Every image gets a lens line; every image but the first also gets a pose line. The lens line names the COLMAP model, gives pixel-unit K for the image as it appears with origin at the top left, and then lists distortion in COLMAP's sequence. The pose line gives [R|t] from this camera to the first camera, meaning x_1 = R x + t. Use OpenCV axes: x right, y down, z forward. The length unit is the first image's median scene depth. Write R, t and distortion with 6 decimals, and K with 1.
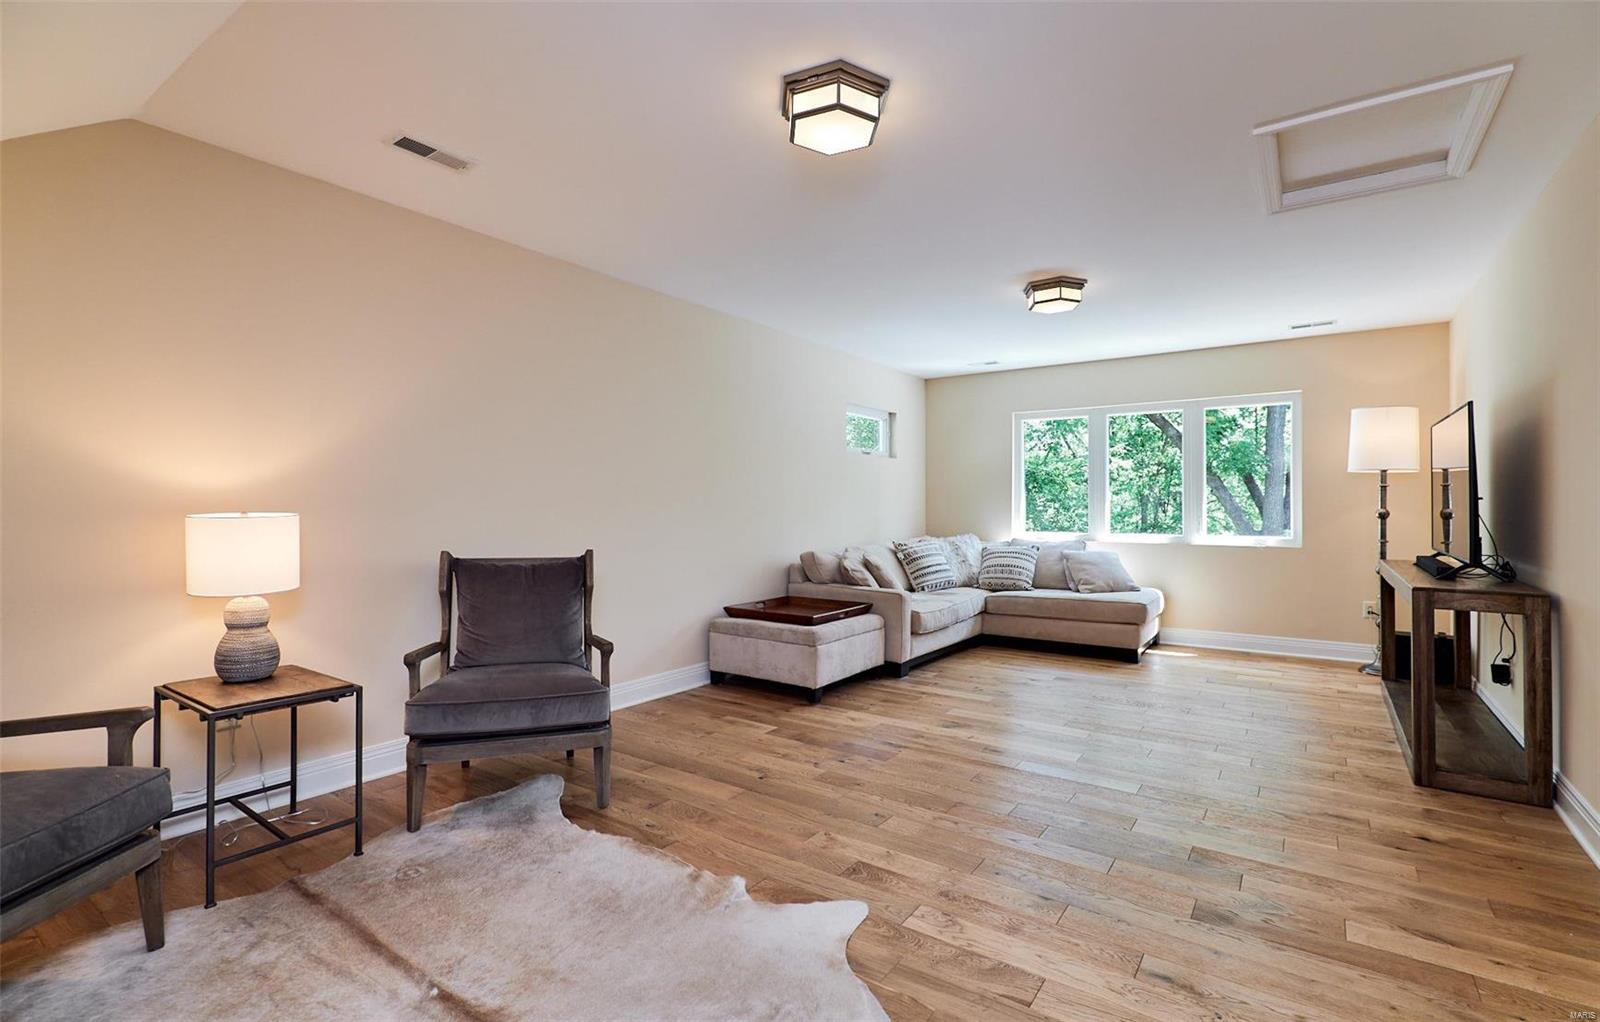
lens RADIAL K [[730.9, 0, 797.2], [0, 730.9, 493.6], [0, 0, 1]] dist [-0.000579, 0.000004]
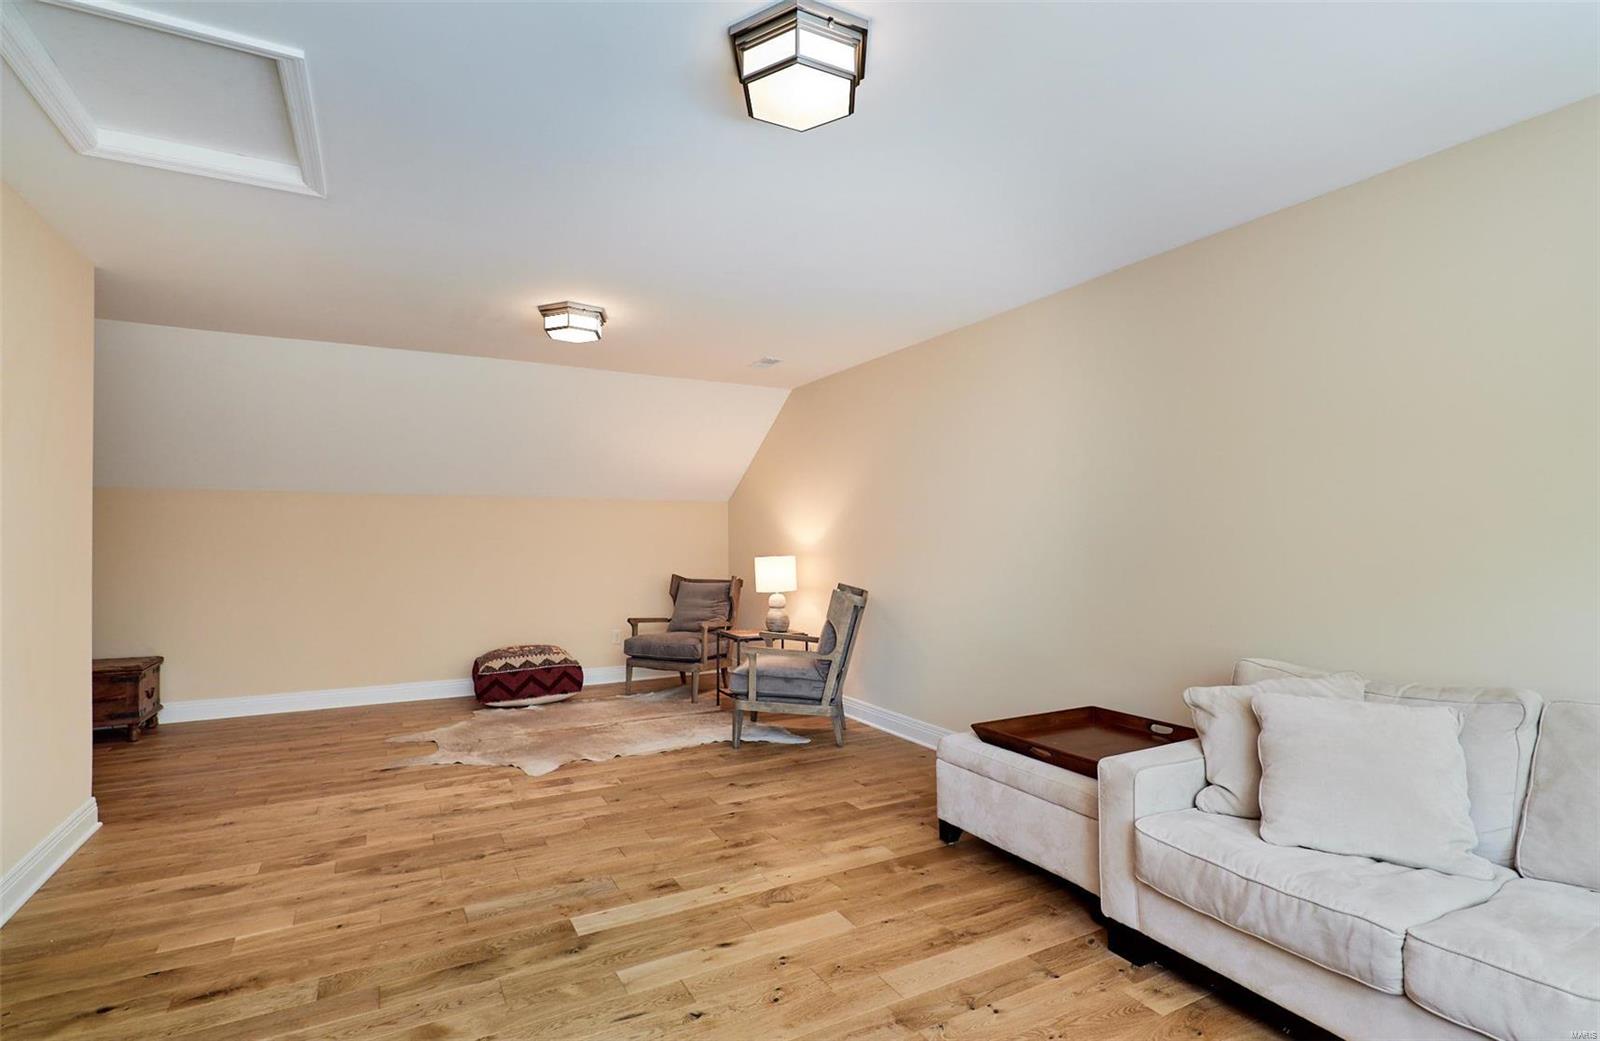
lens RADIAL K [[779.3, 0, 800.0], [0, 779.3, 520.5], [0, 0, 1]] dist [0.000324, 0.000353]
pose [[-0.440036, -0.022618, -0.897695, 0.817929], [0.017517, 0.999276, -0.033764, 0.000332], [0.897809, -0.030583, -0.439322, 1.289574]]
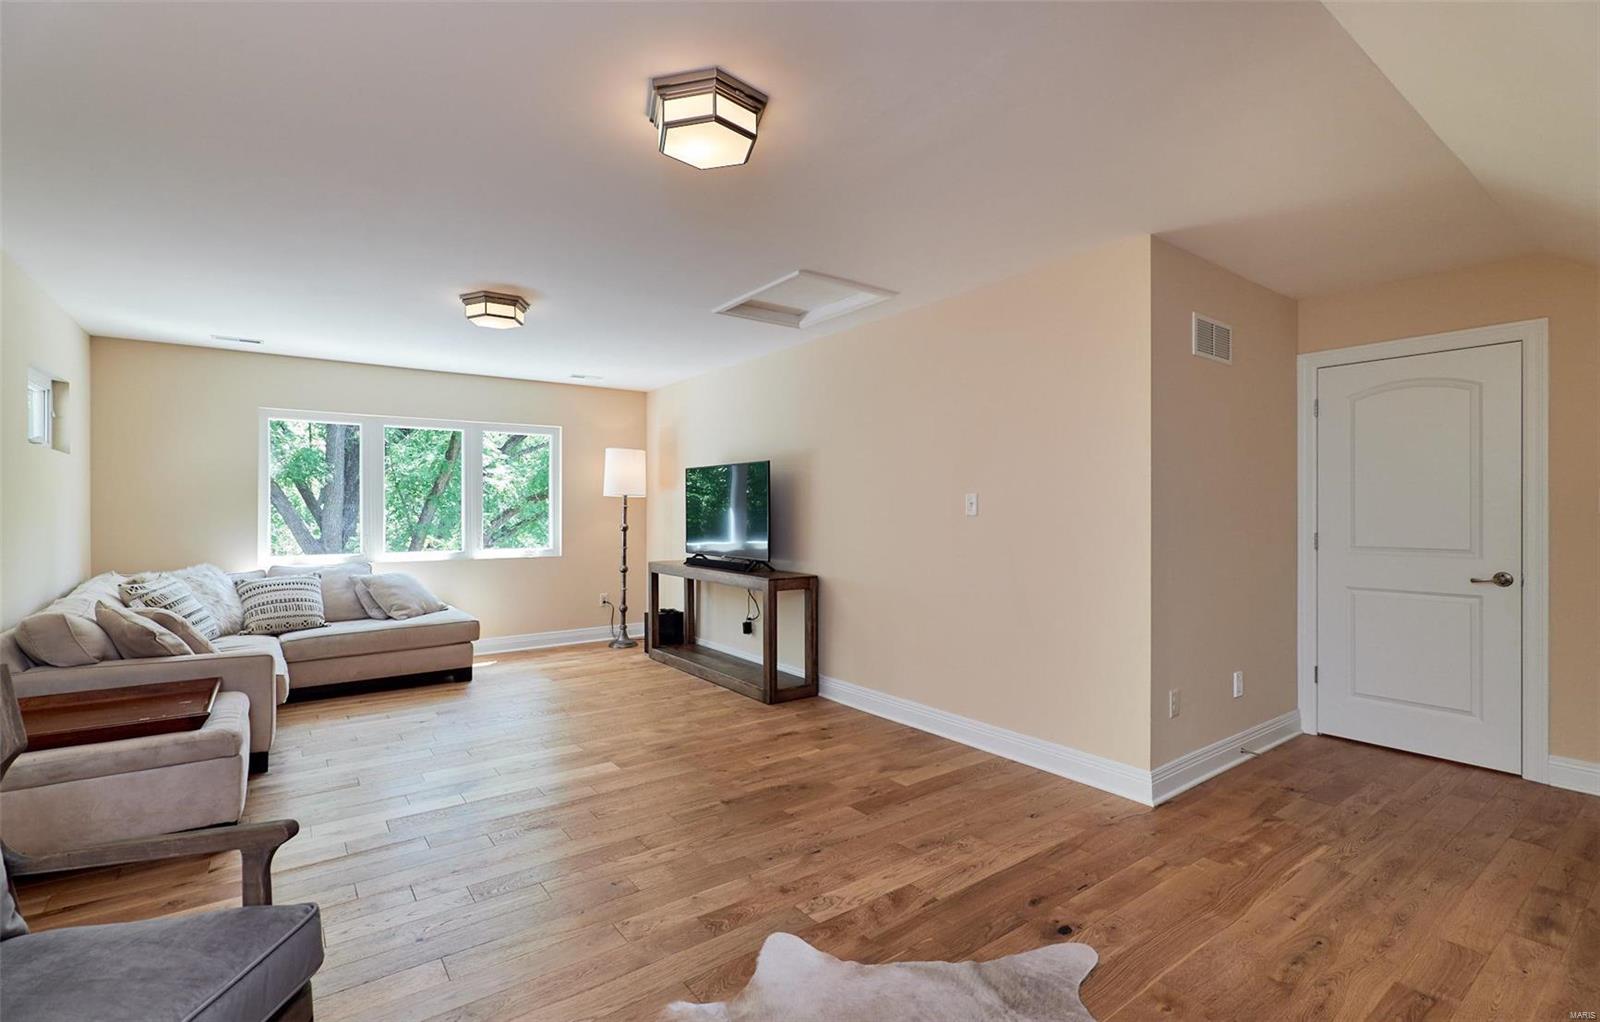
lens RADIAL K [[718.3, 0, 800.0], [0, 718.3, 511.0], [0, 0, 1]] dist [-0.000661, 0.000051]
pose [[0.319453, -0.002348, 0.947599, -0.447699], [-0.014800, 0.999863, 0.007467, -0.022536], [-0.947487, -0.016409, 0.319374, 0.341275]]
